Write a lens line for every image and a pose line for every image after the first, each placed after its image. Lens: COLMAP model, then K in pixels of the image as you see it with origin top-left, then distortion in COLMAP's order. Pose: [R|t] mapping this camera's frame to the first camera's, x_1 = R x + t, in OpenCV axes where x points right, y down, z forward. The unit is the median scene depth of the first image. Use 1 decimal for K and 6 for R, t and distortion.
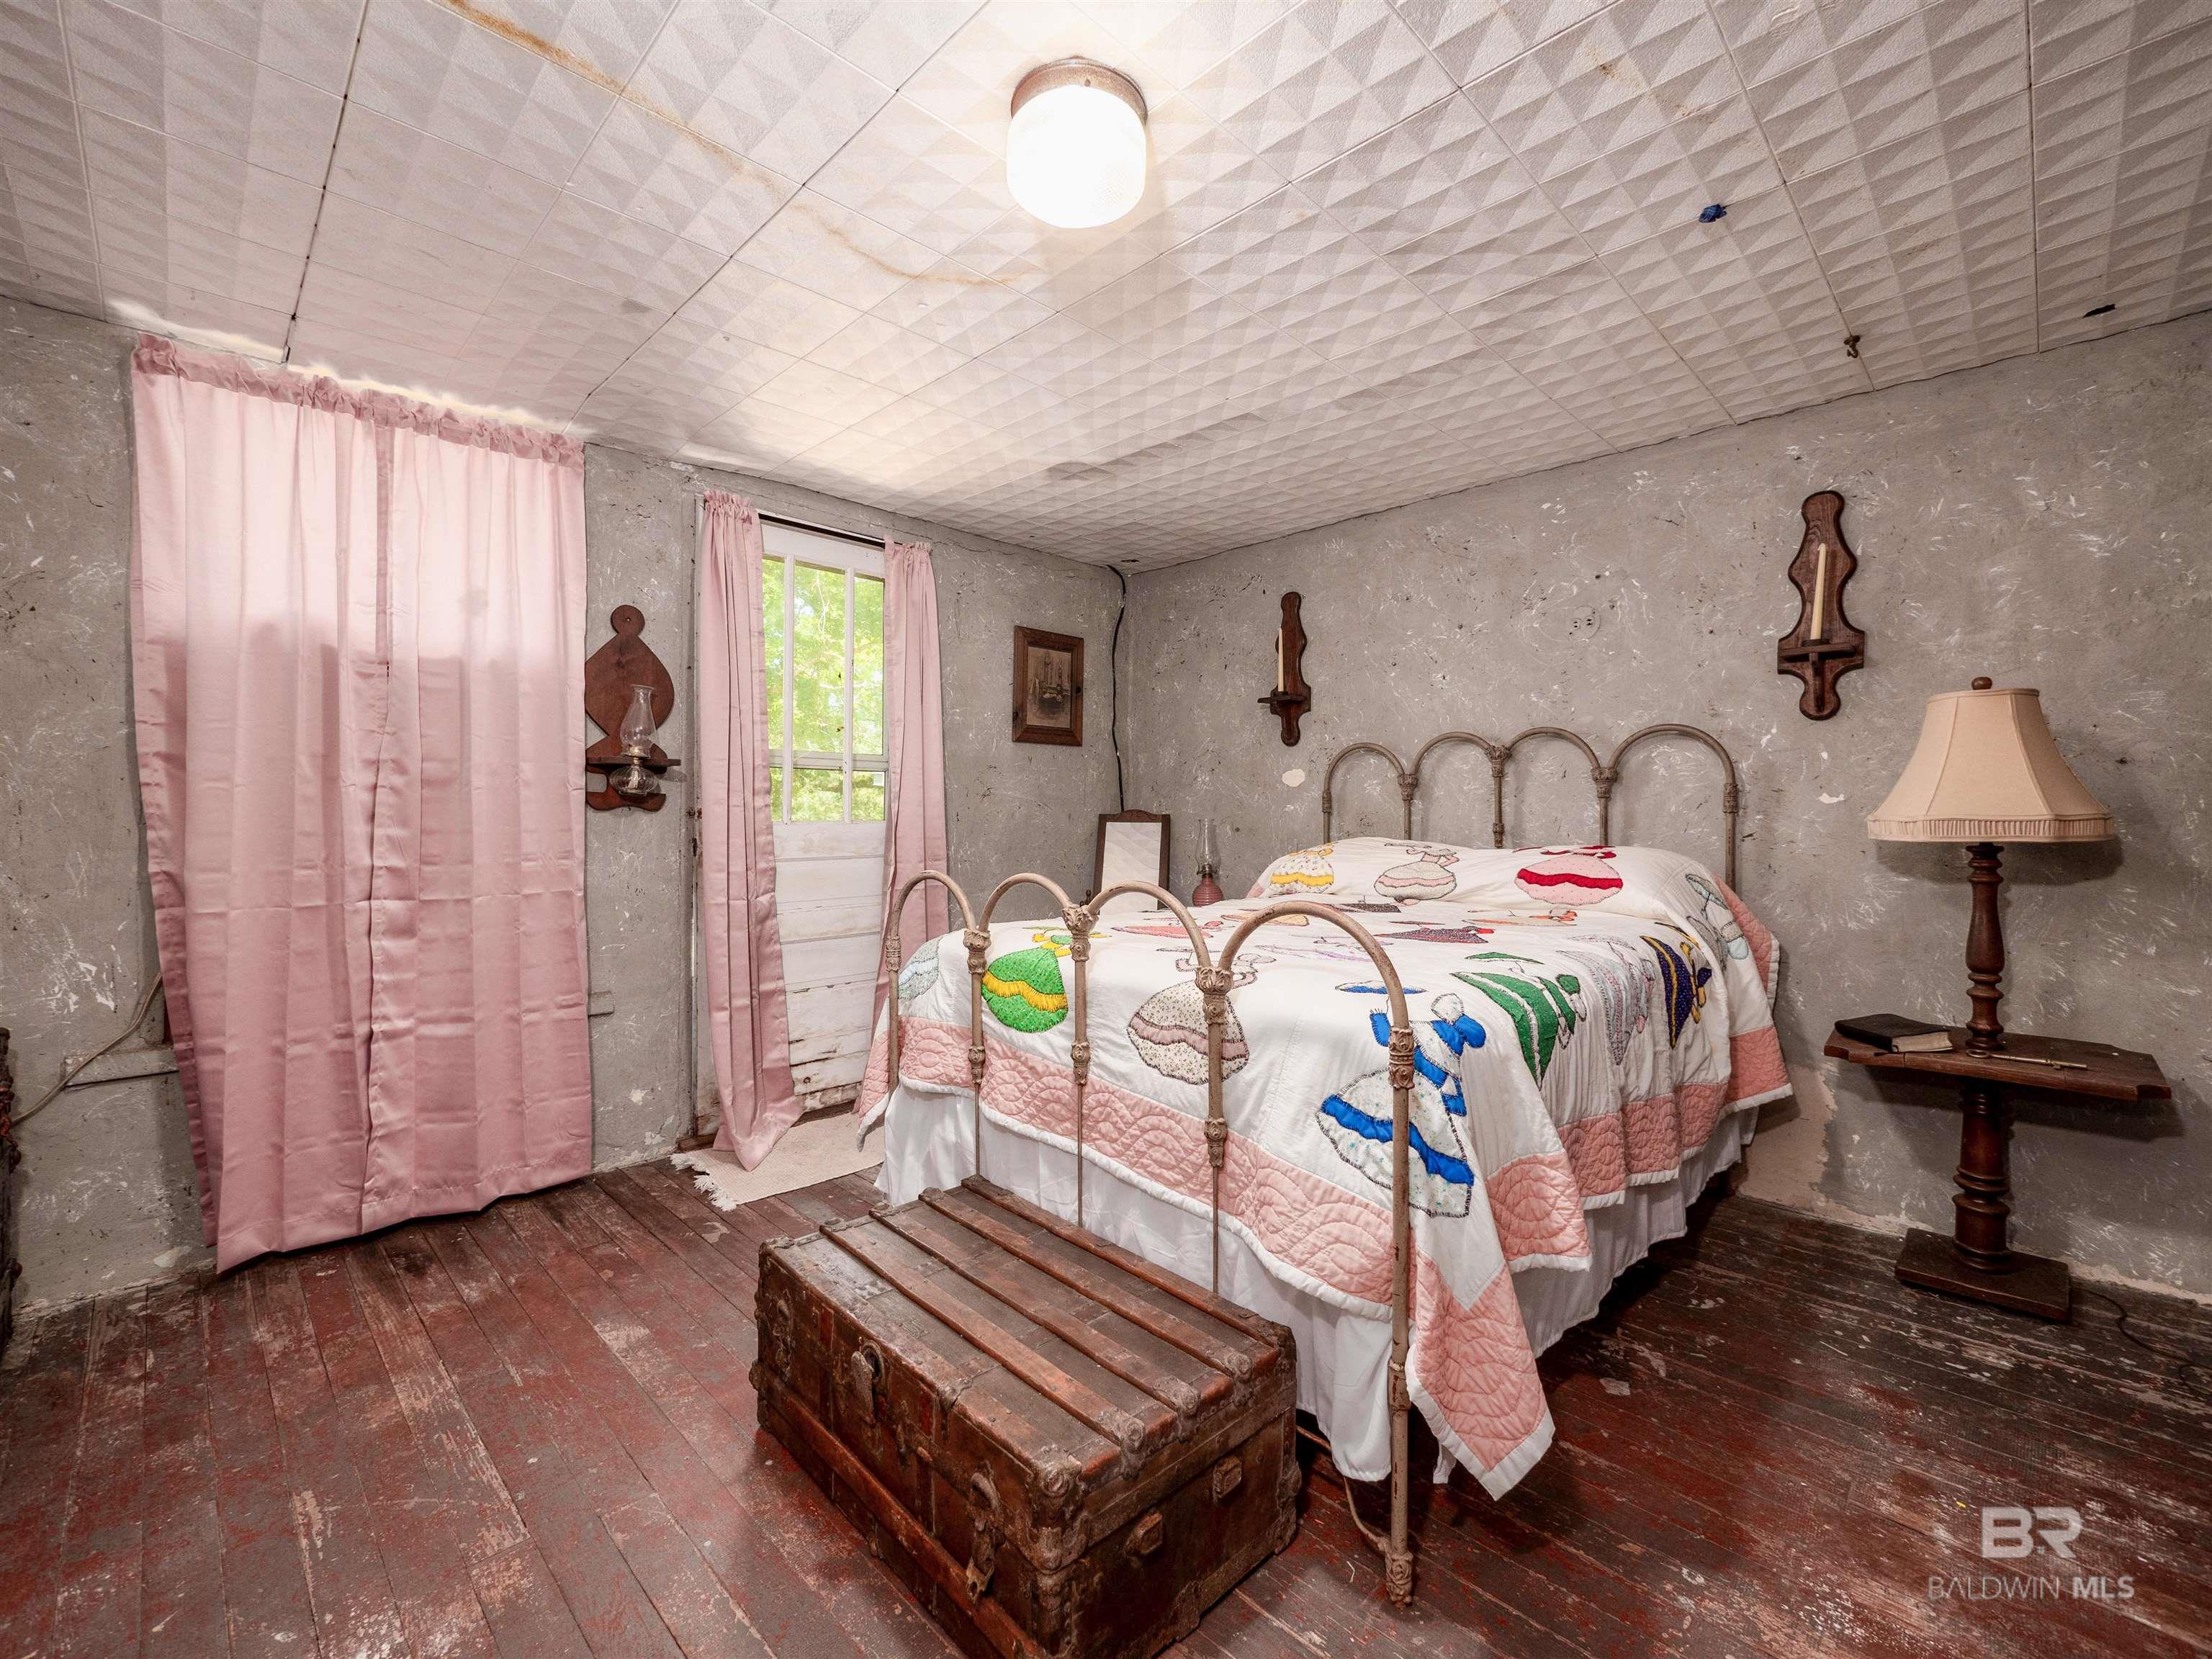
lens RADIAL K [[937.7, 0, 1096.5], [0, 937.7, 823.0], [0, 0, 1]] dist [-0.001396, -0.000211]
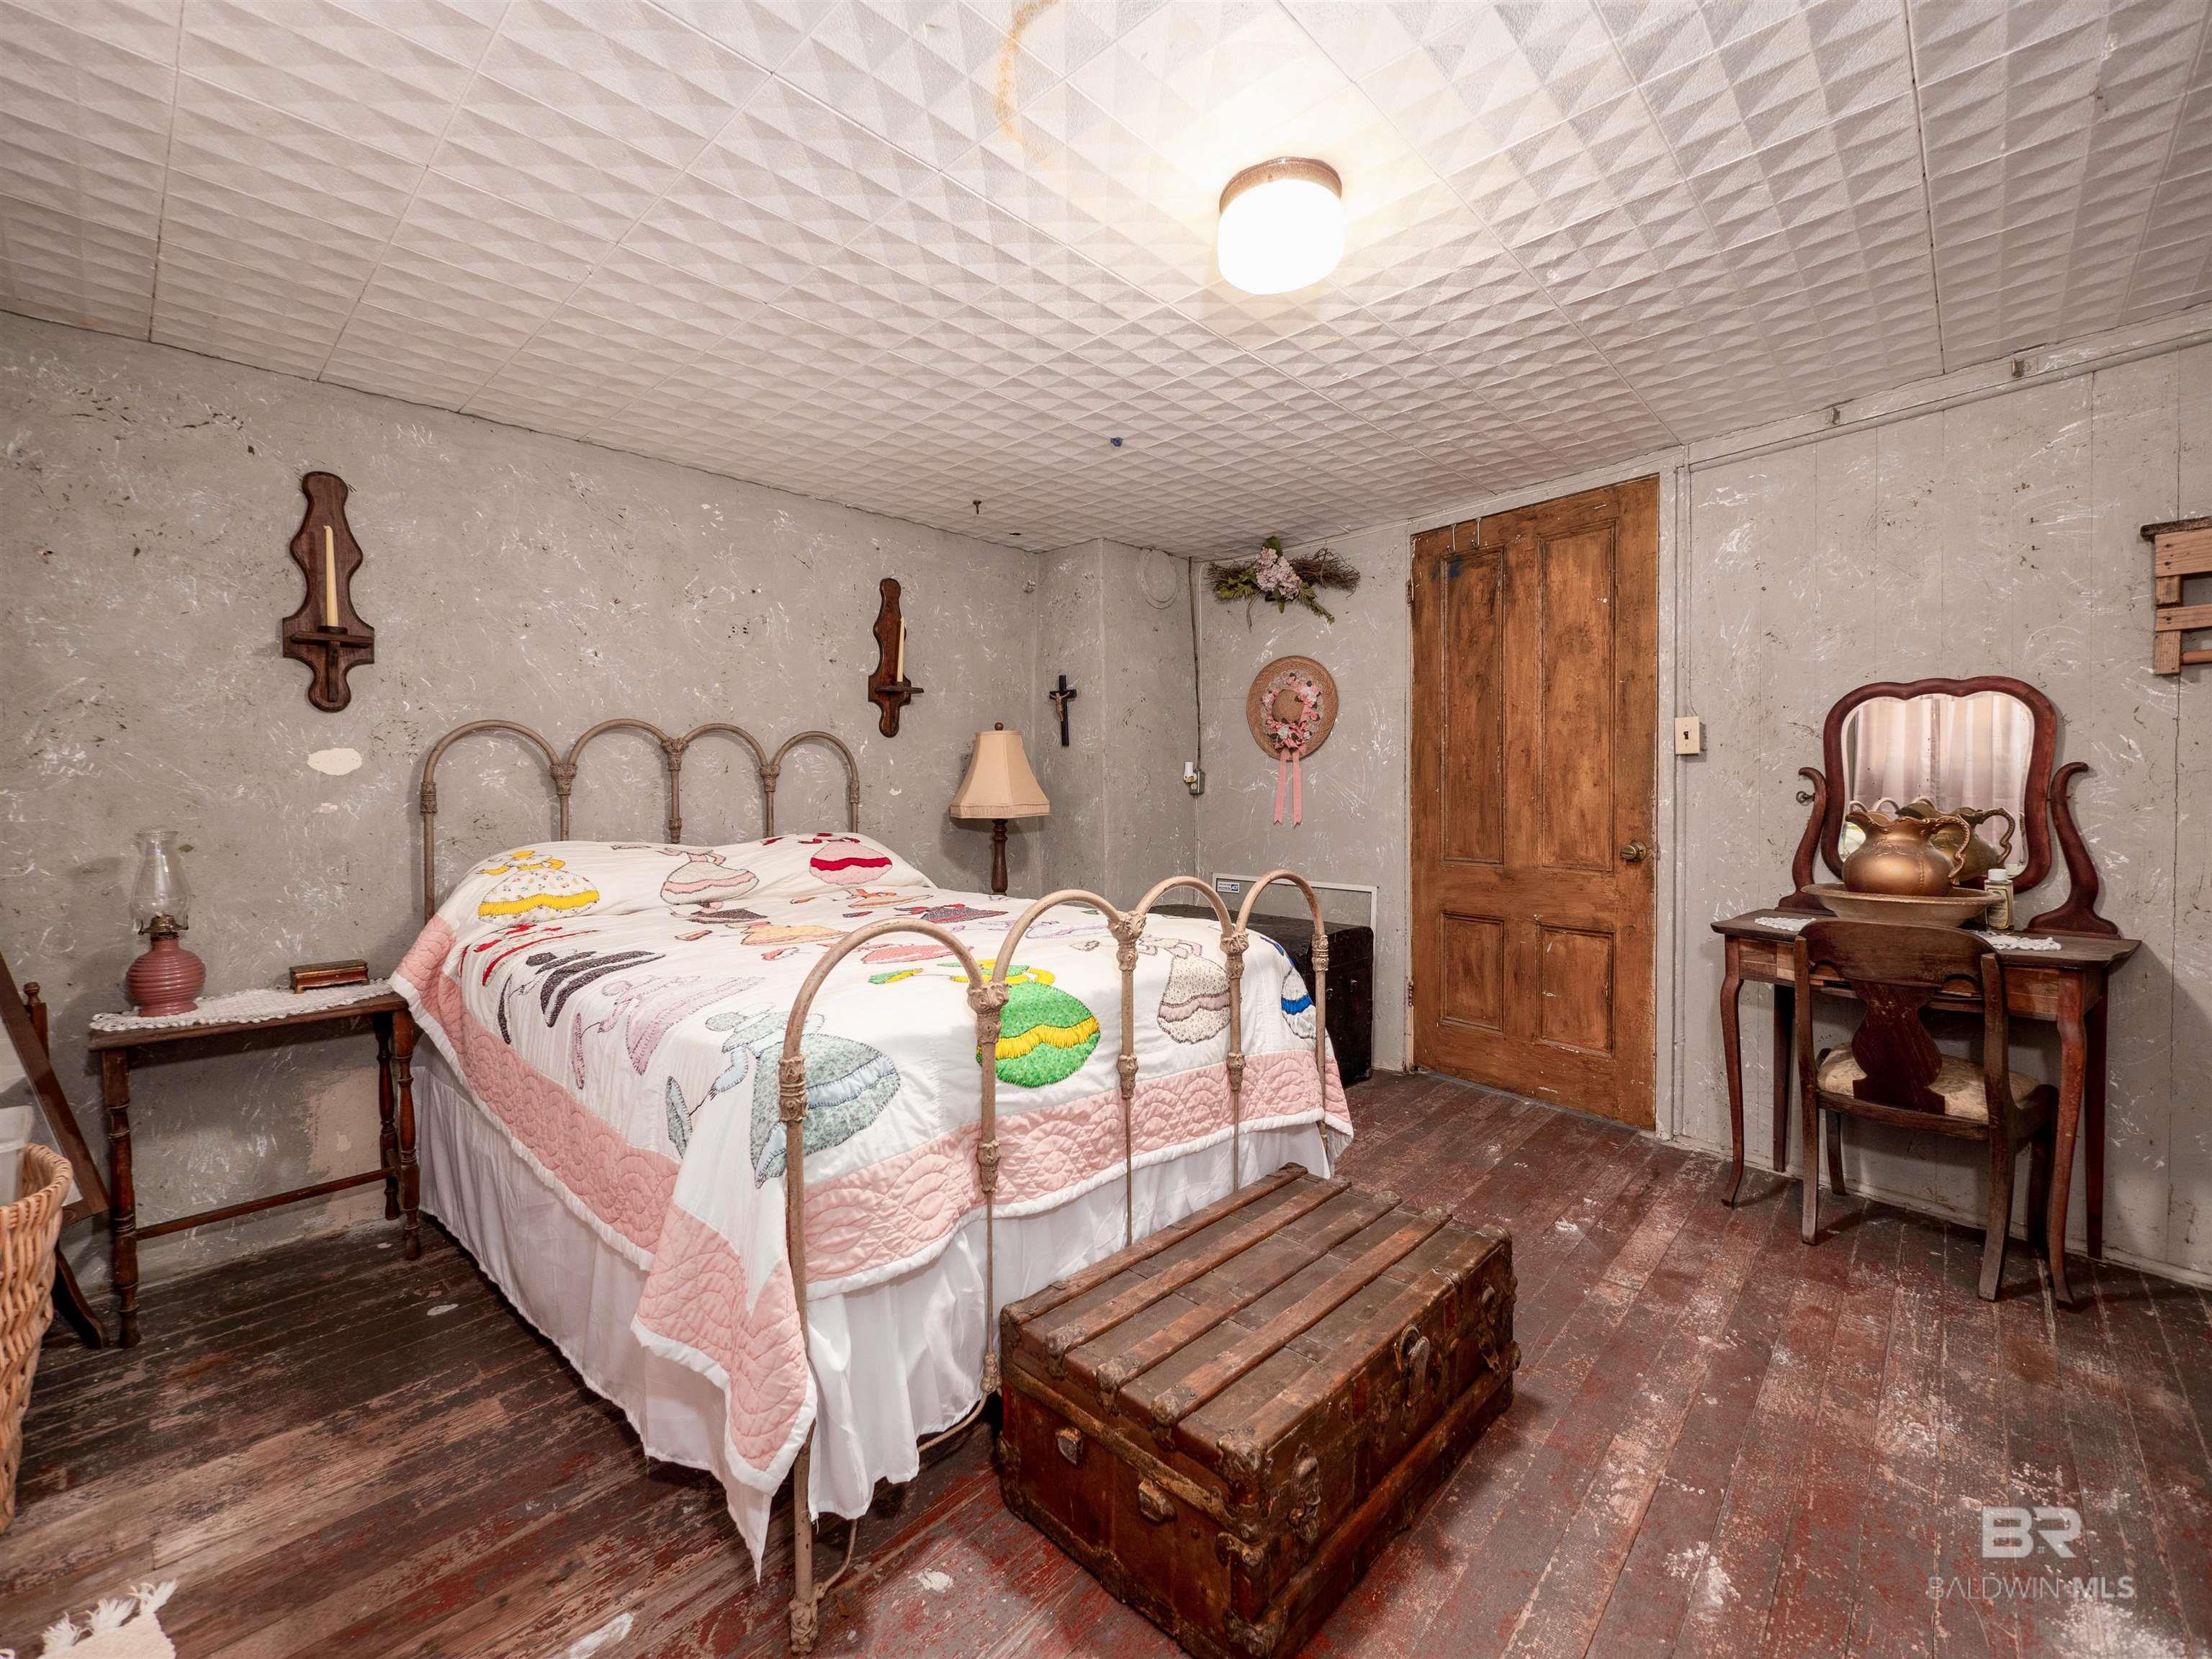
lens RADIAL K [[937.7, 0, 1093.9], [0, 937.7, 813.1], [0, 0, 1]] dist [-0.001396, -0.000211]
pose [[-0.030787, -0.028627, 0.999116, -0.668613], [0.023135, 0.999302, 0.029346, -0.028994], [-0.999258, 0.024018, -0.030103, 0.730336]]
